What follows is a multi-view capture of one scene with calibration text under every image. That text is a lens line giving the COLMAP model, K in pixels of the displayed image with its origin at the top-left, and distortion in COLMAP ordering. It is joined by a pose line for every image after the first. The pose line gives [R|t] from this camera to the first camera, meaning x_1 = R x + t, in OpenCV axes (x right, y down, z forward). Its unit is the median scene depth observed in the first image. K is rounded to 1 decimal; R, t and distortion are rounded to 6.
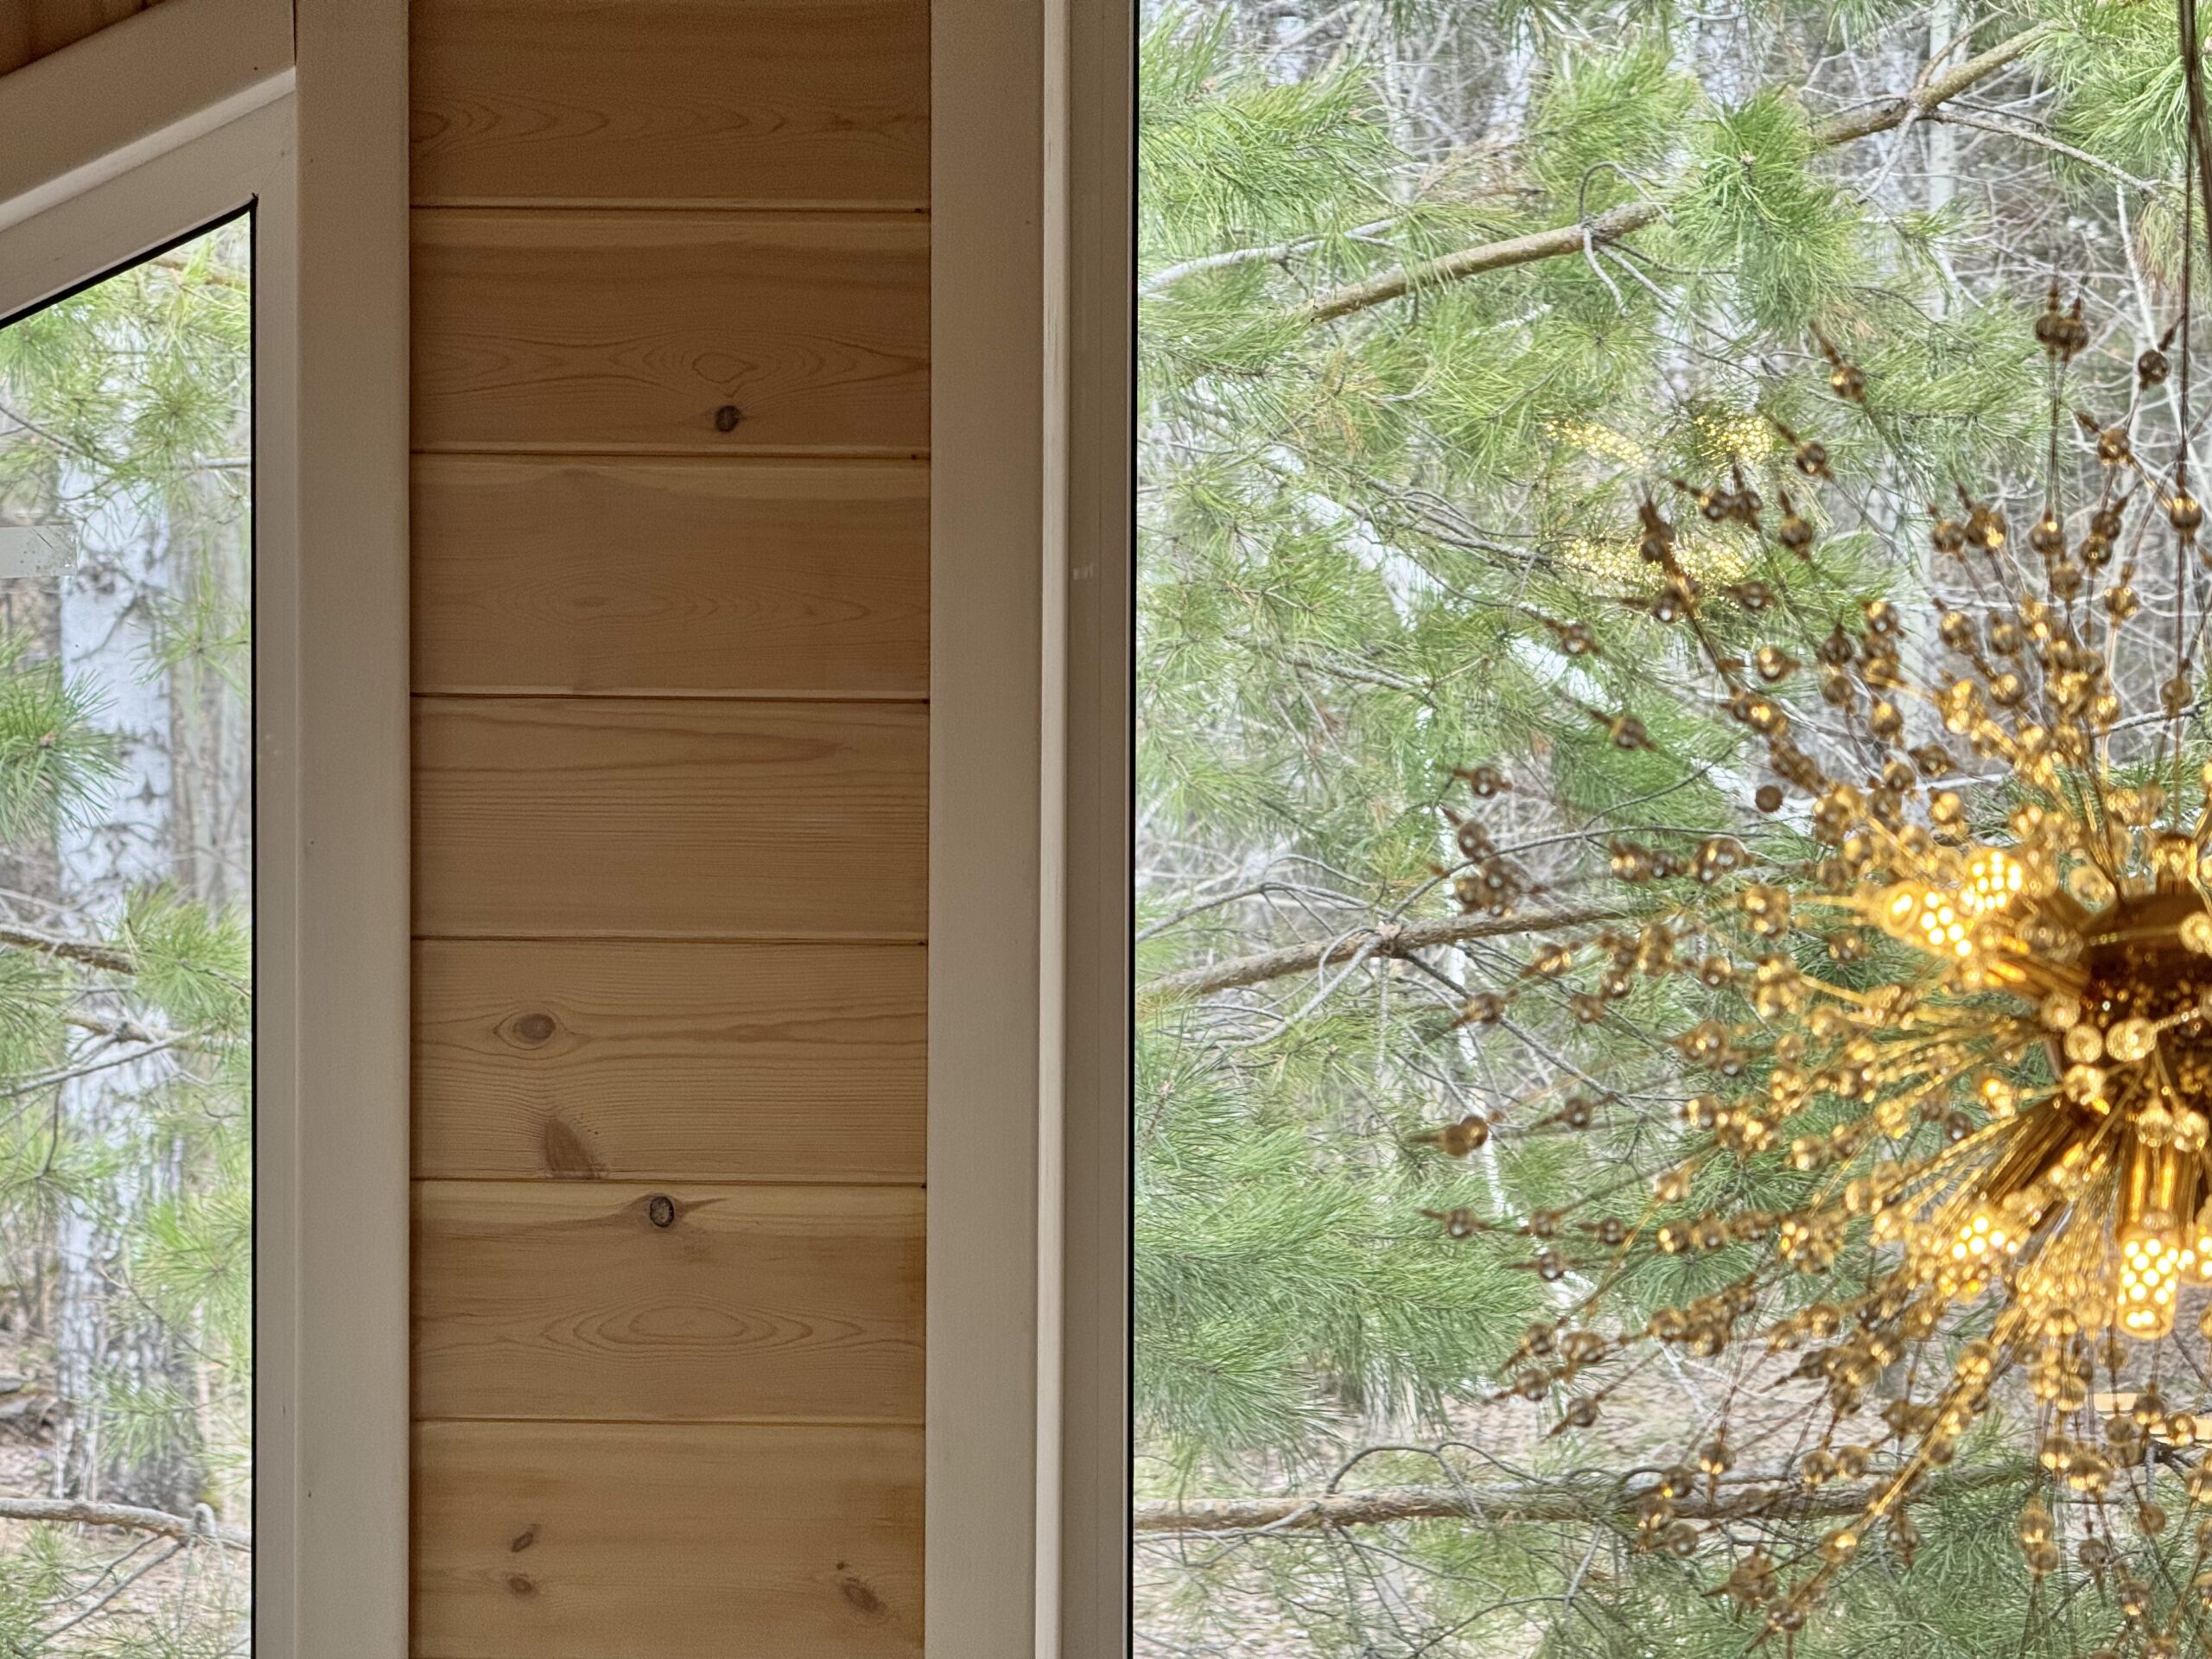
lens RADIAL K [[7865.4, 0, 1096.9], [0, 7865.4, 831.8], [0, 0, 1]] dist [0.194114, 0.000000]
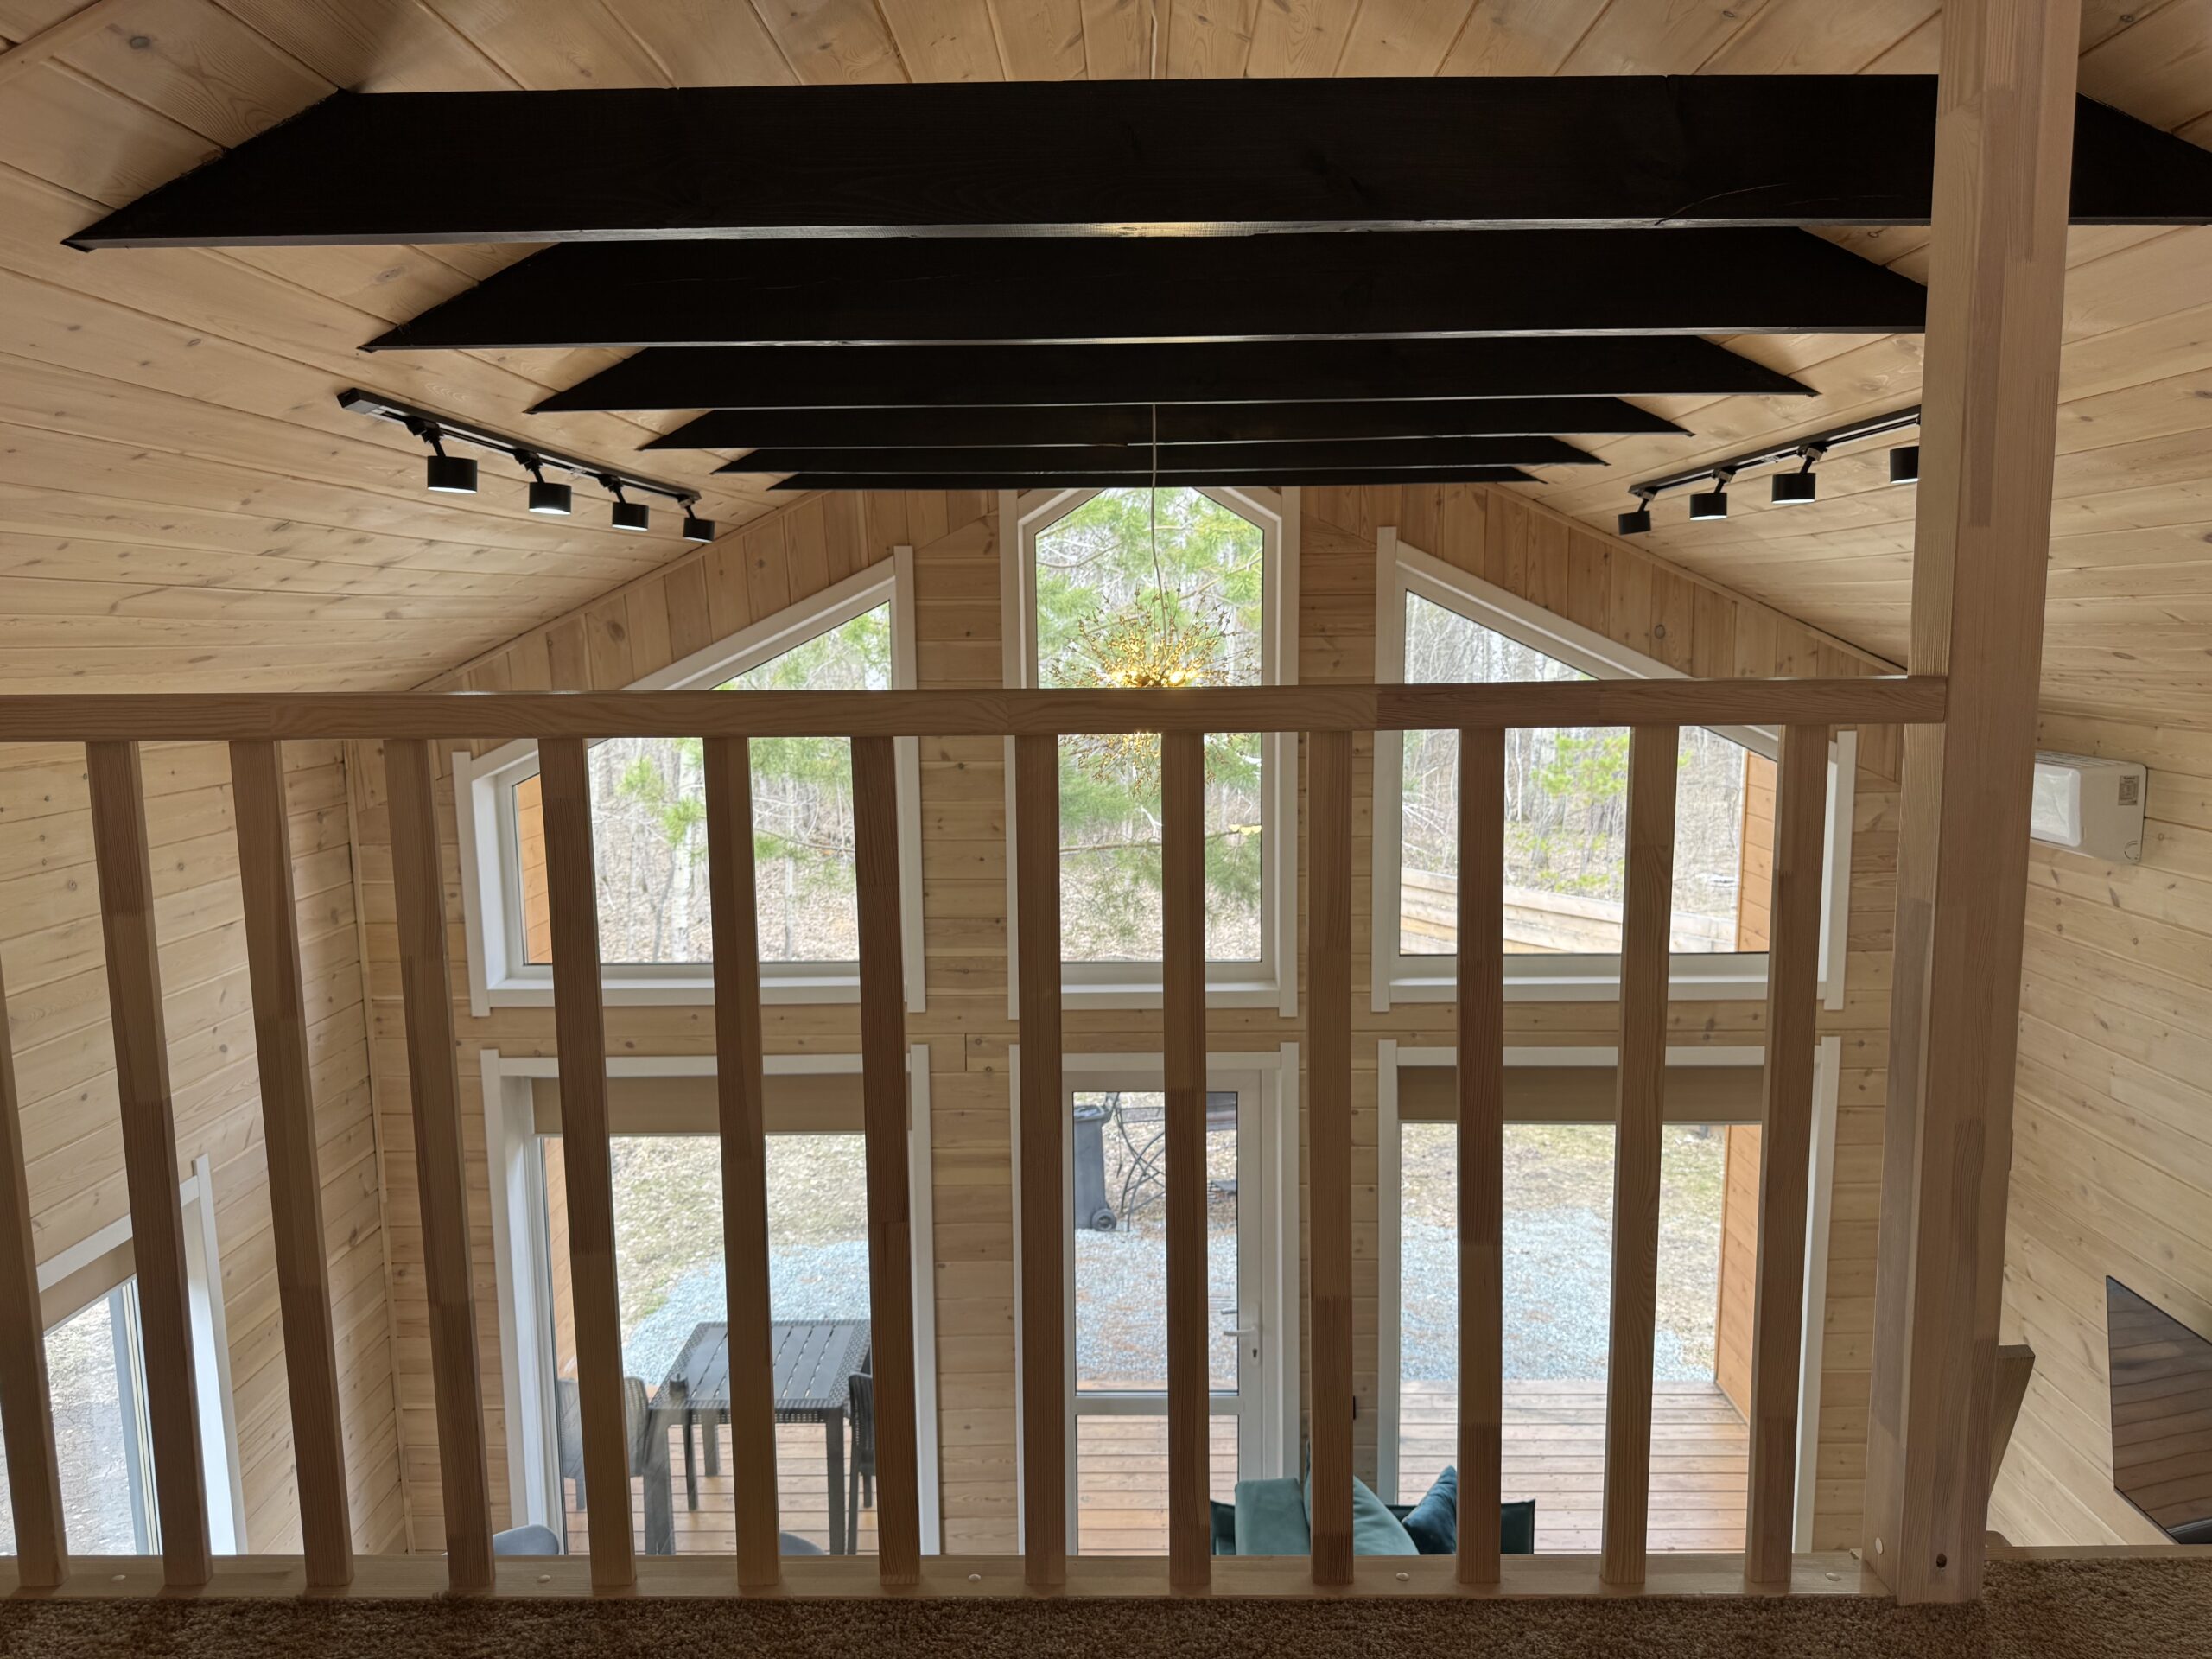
lens RADIAL K [[1536.7, 0, 1110.5], [0, 1536.7, 844.5], [0, 0, 1]] dist [0.029951, -0.008041]
pose [[0.999522, -0.019110, 0.024288, 0.029992], [0.017462, 0.997645, 0.066332, 0.032008], [-0.025498, -0.065876, 0.997502, -0.186405]]
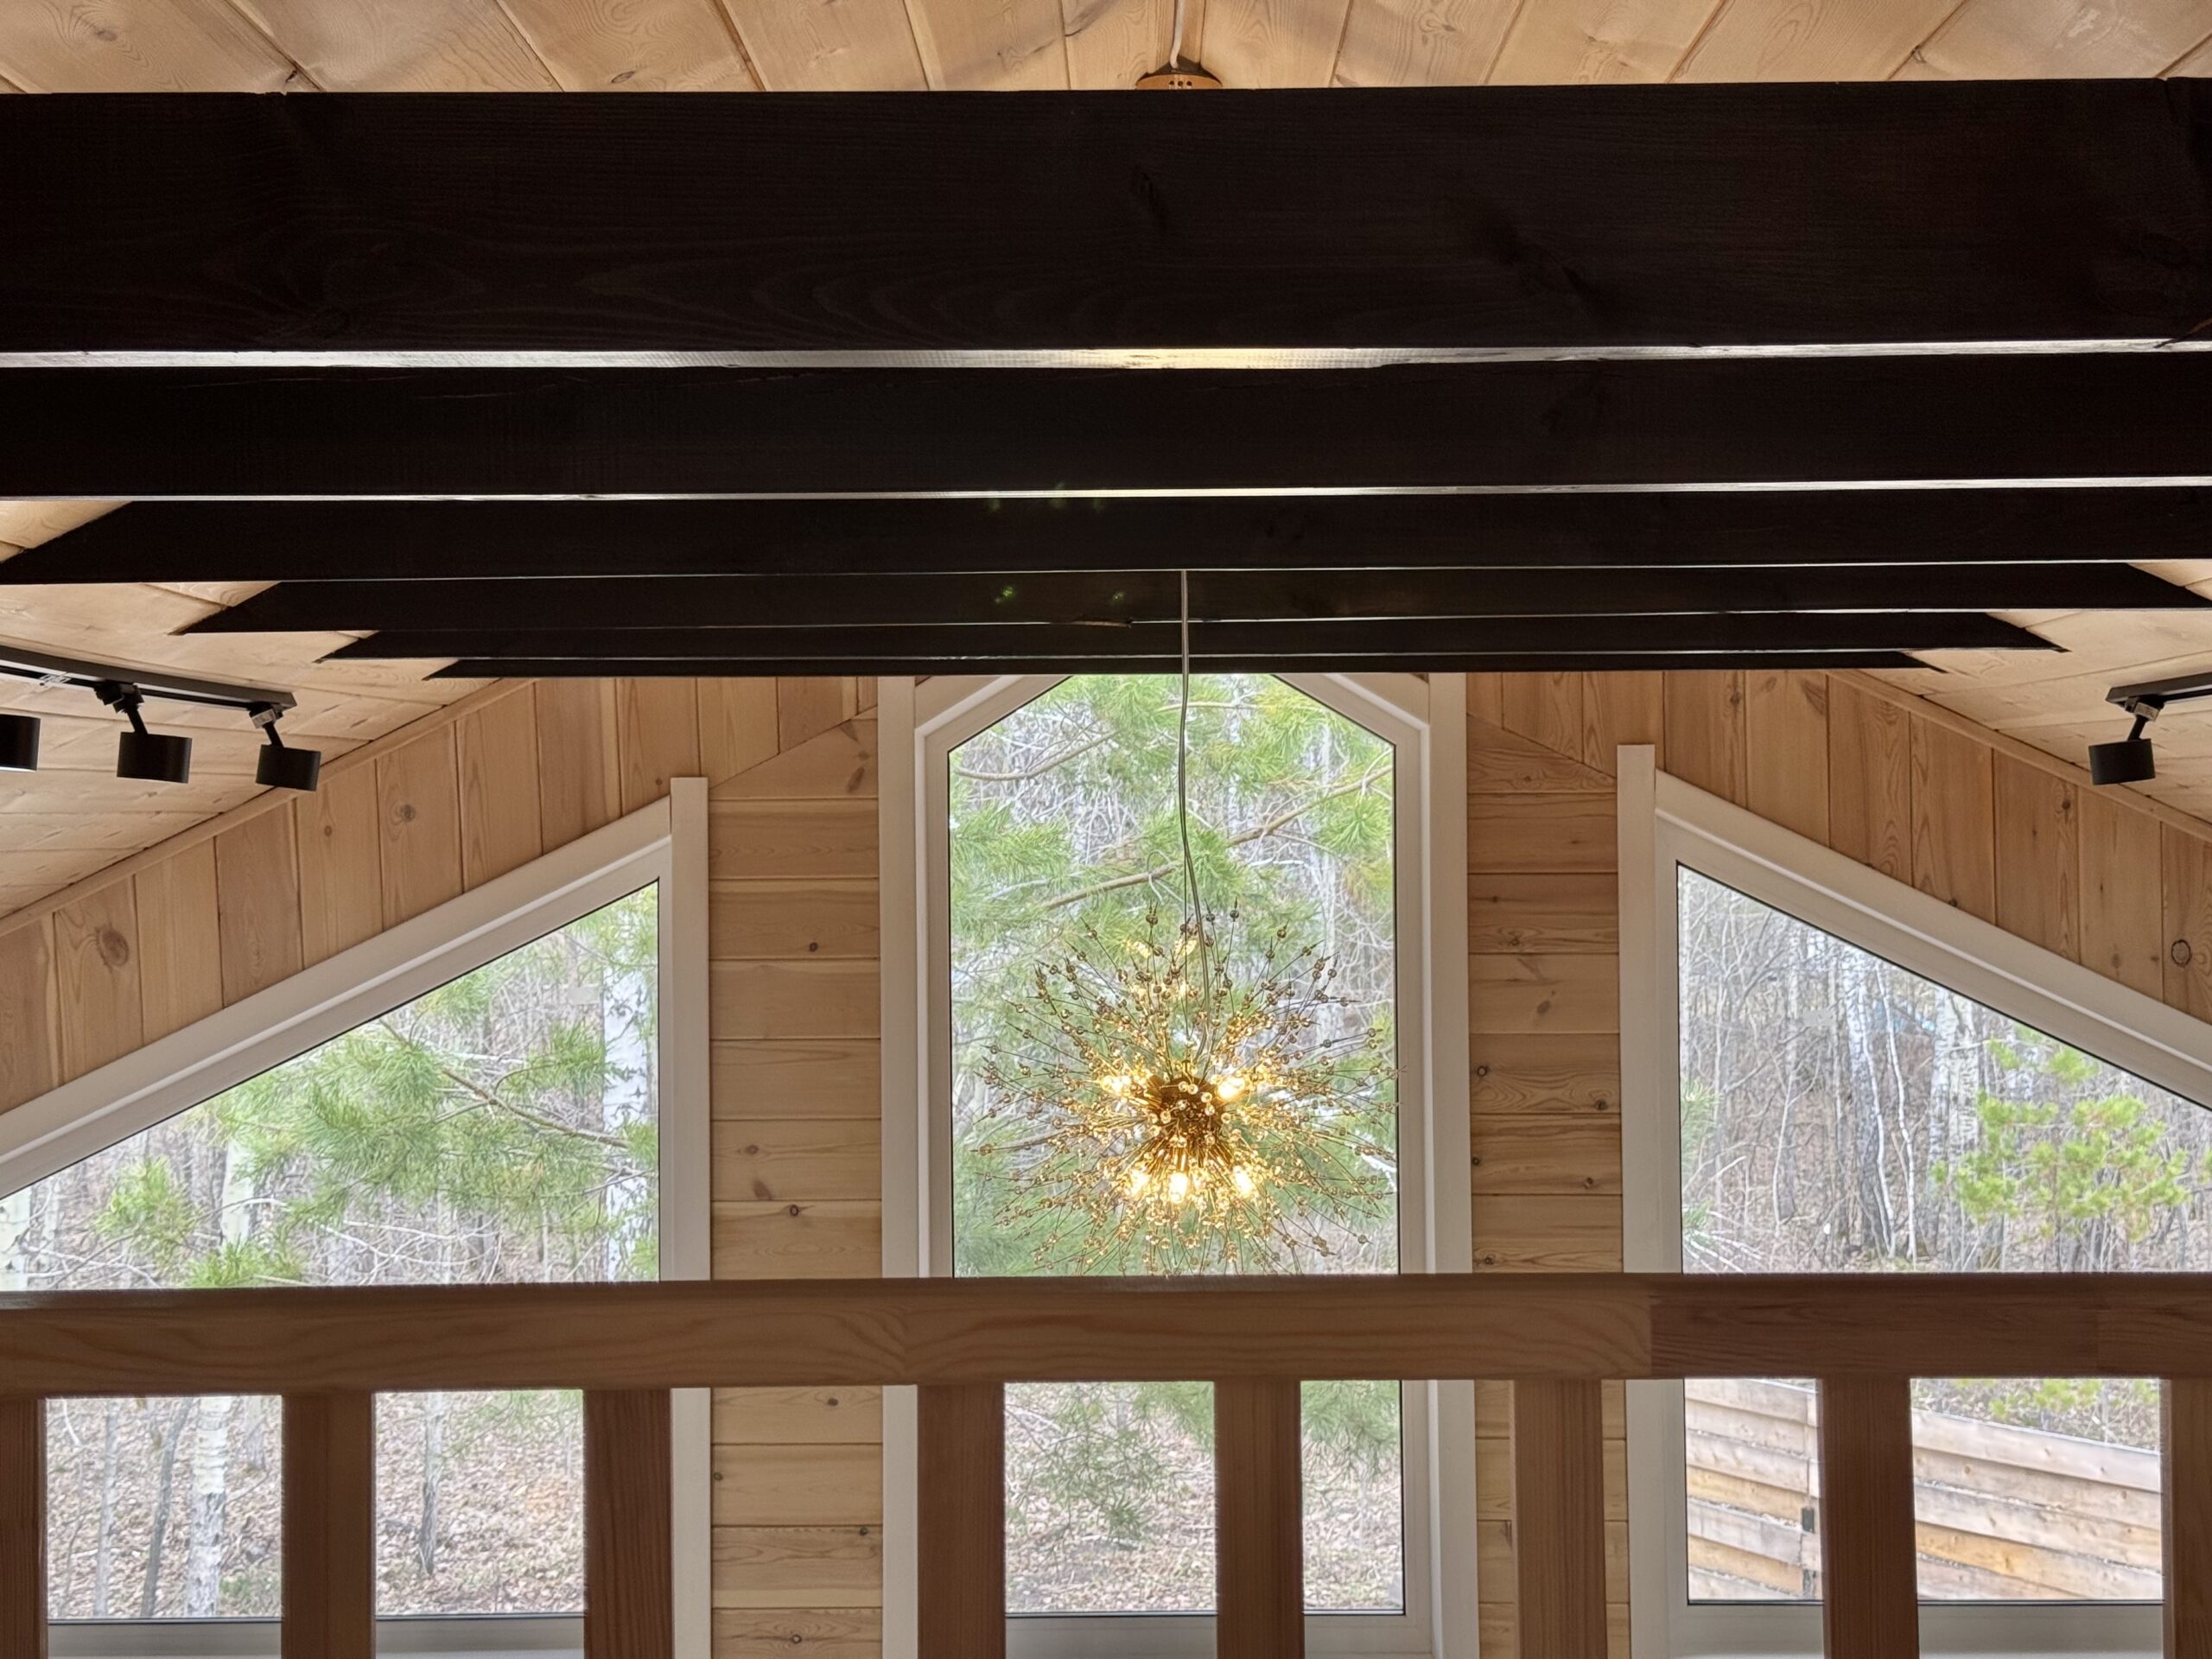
lens RADIAL K [[3058.8, 0, 1118.9], [0, 3058.8, 818.4], [0, 0, 1]] dist [0.044725, 0.000000]
pose [[0.999272, -0.012938, 0.035878, 0.028904], [0.016206, 0.995595, -0.092347, 0.009113], [-0.034525, 0.092861, 0.995080, -0.184661]]
